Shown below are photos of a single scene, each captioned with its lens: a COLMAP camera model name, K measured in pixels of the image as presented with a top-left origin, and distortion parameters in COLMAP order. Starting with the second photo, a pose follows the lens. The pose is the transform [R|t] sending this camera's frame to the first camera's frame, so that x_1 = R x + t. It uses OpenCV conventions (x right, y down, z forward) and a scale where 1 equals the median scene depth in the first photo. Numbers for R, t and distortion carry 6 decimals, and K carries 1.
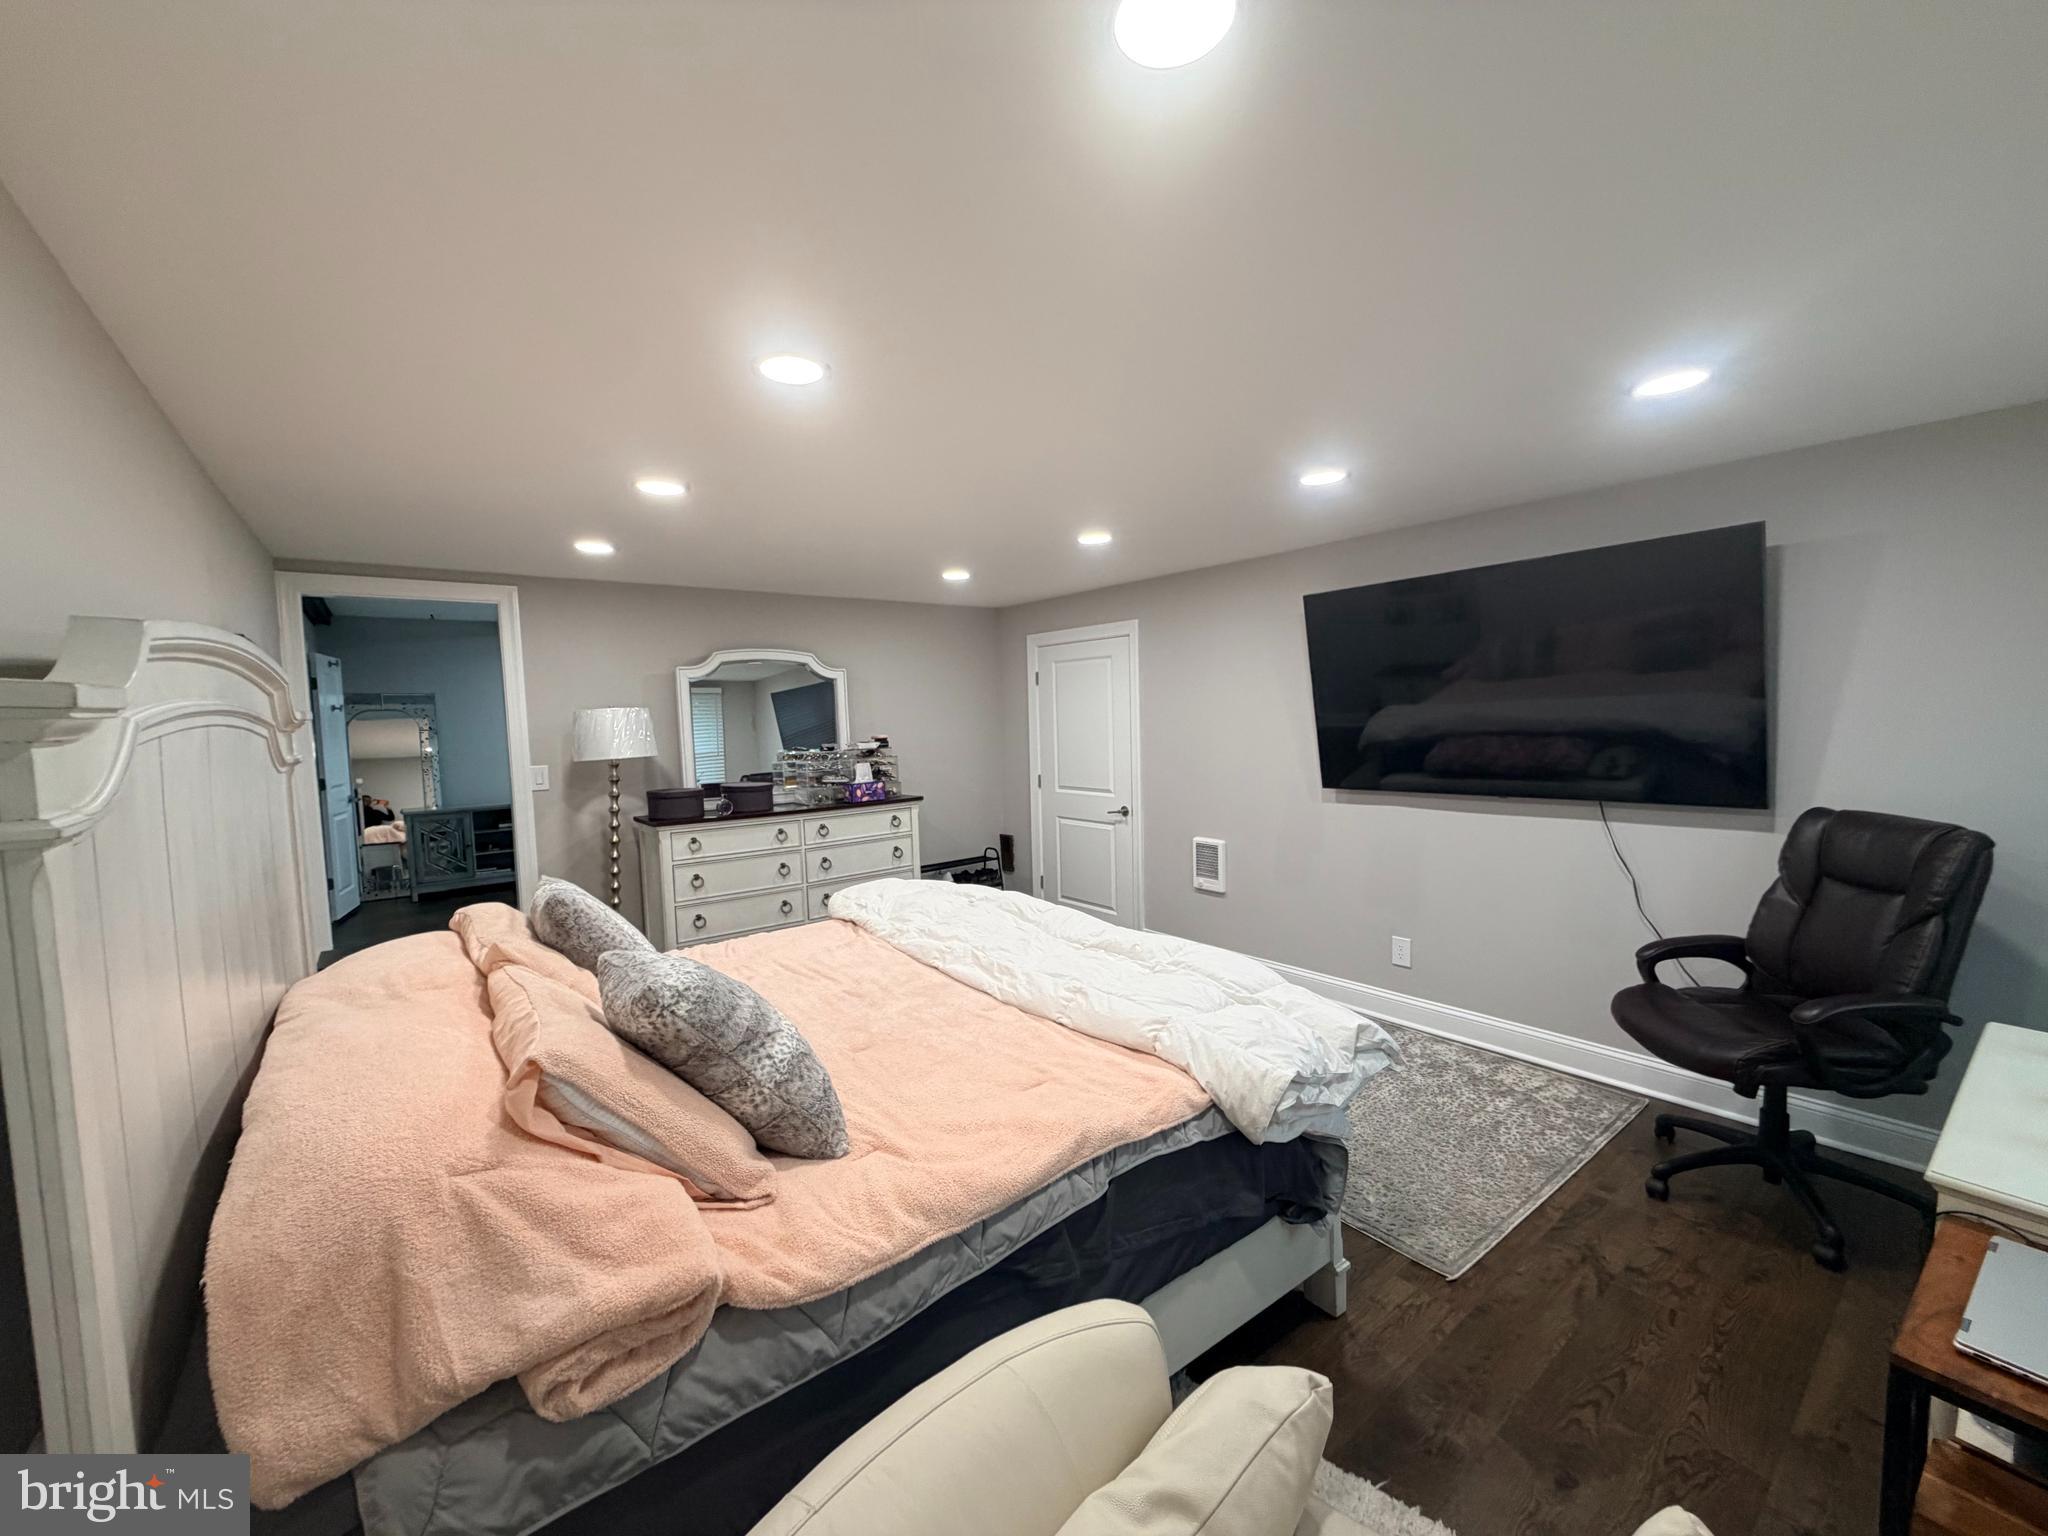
lens RADIAL K [[827.0, 0, 1024.0], [0, 827.0, 768.0], [0, 0, 1]] dist [0.002251, 0.000241]
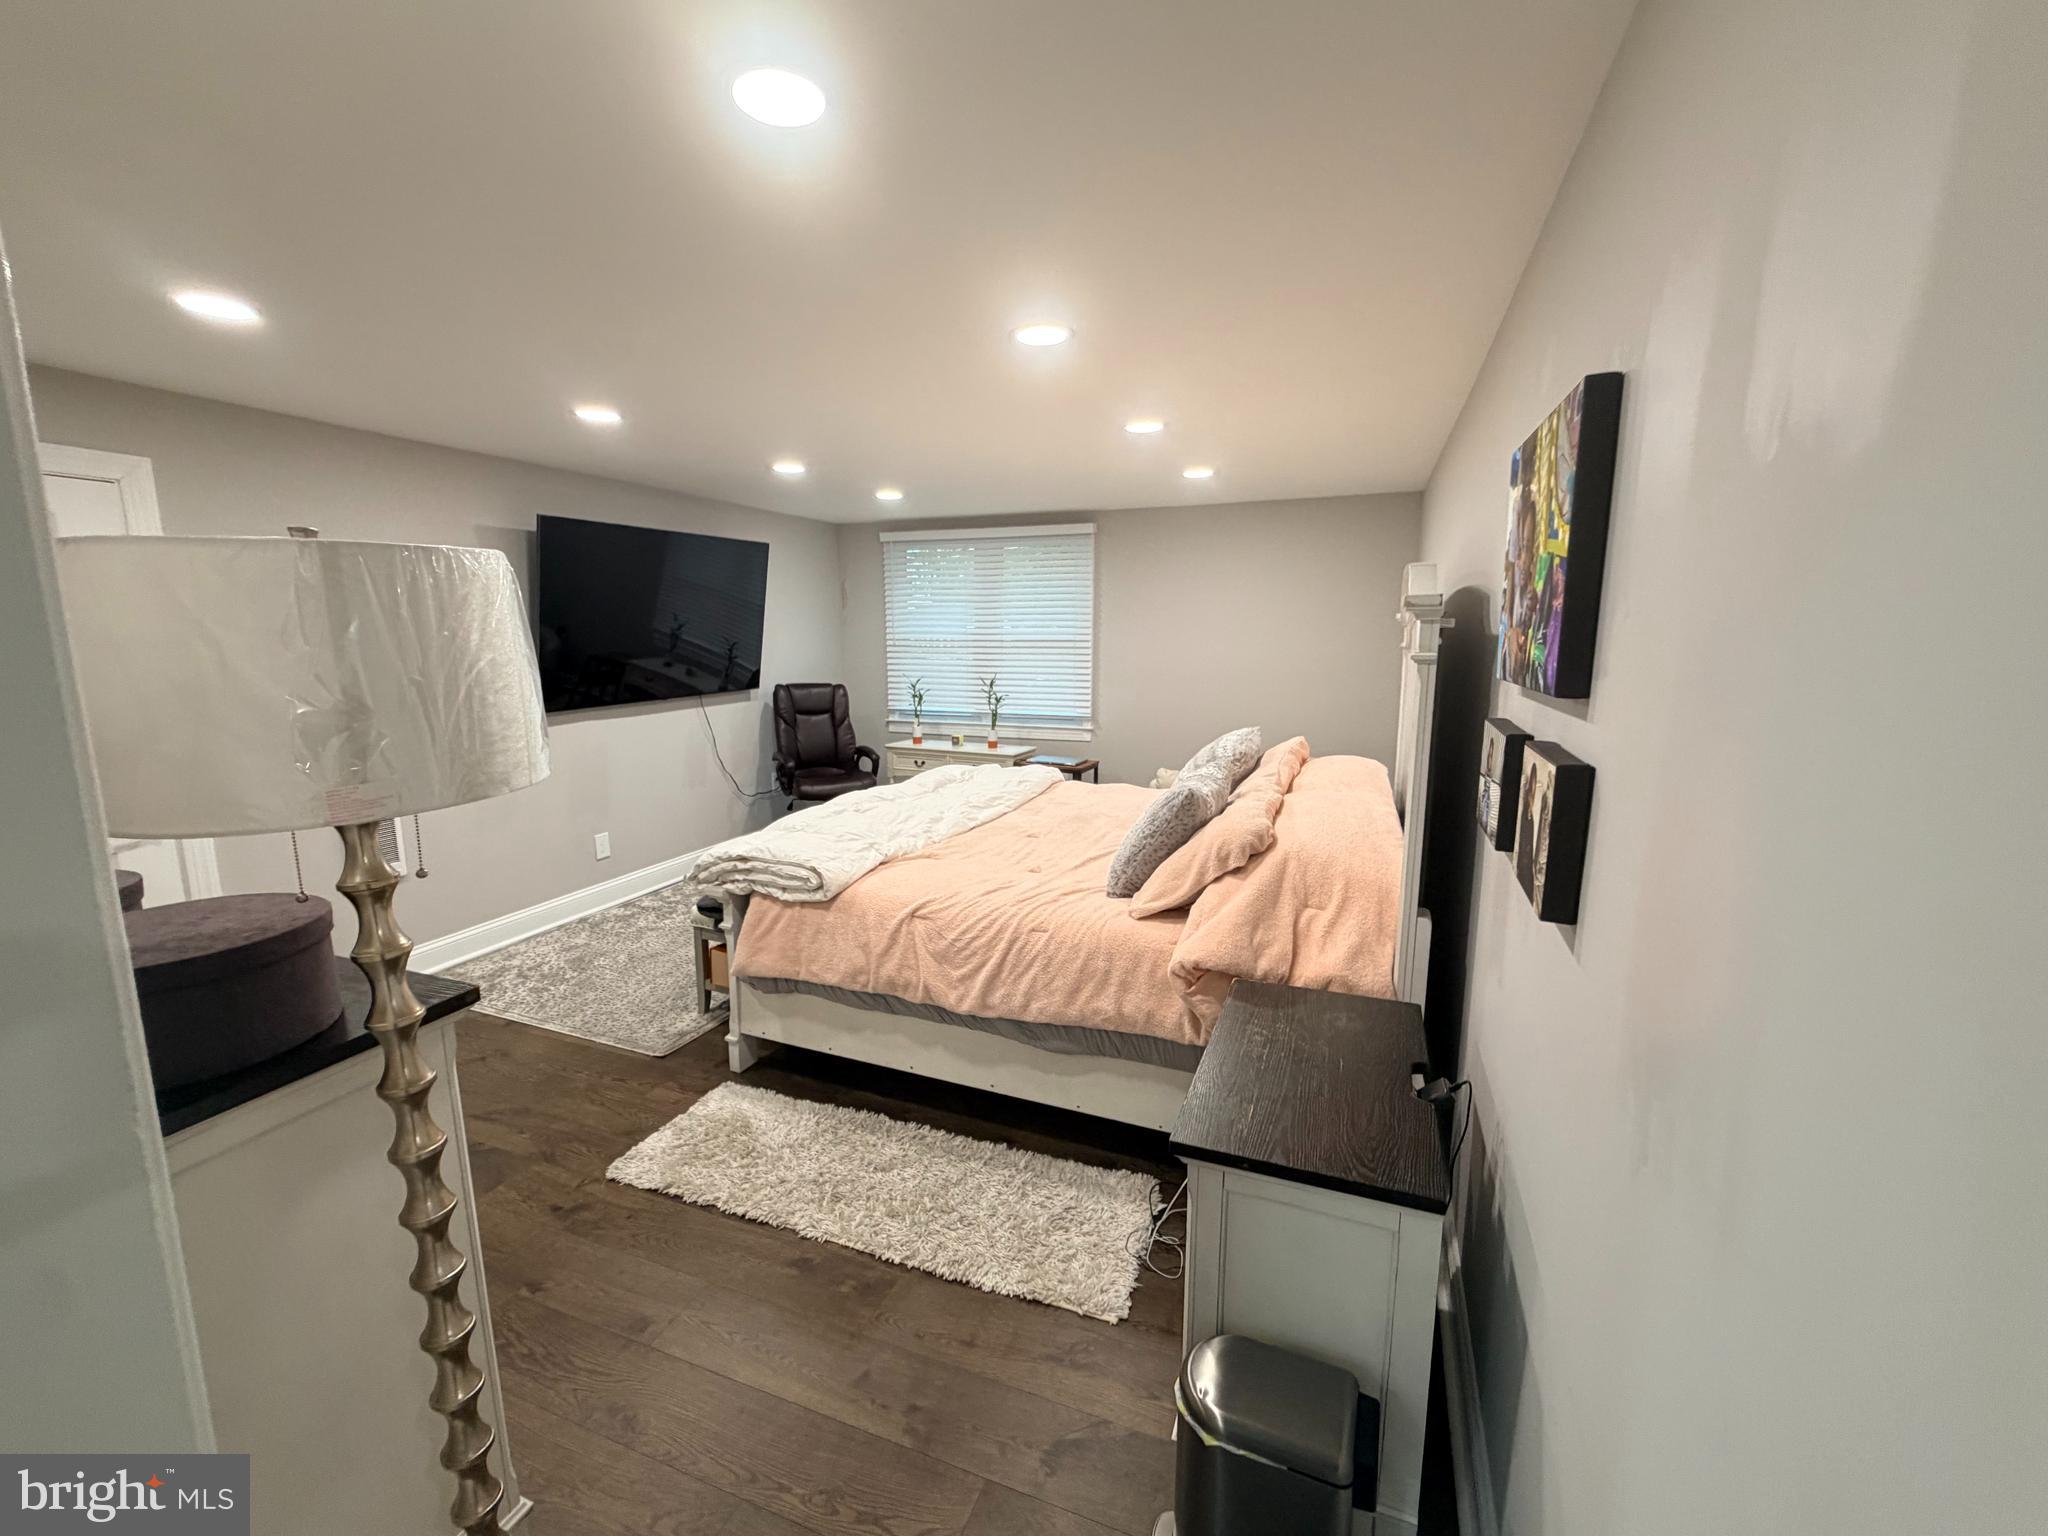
lens RADIAL K [[827.0, 0, 1024.0], [0, 827.0, 768.0], [0, 0, 1]] dist [0.002251, 0.000241]
pose [[-0.517025, -0.121267, 0.847337, -1.052866], [0.067411, 0.981071, 0.181539, -0.072487], [-0.853312, 0.150980, -0.499064, 1.357071]]
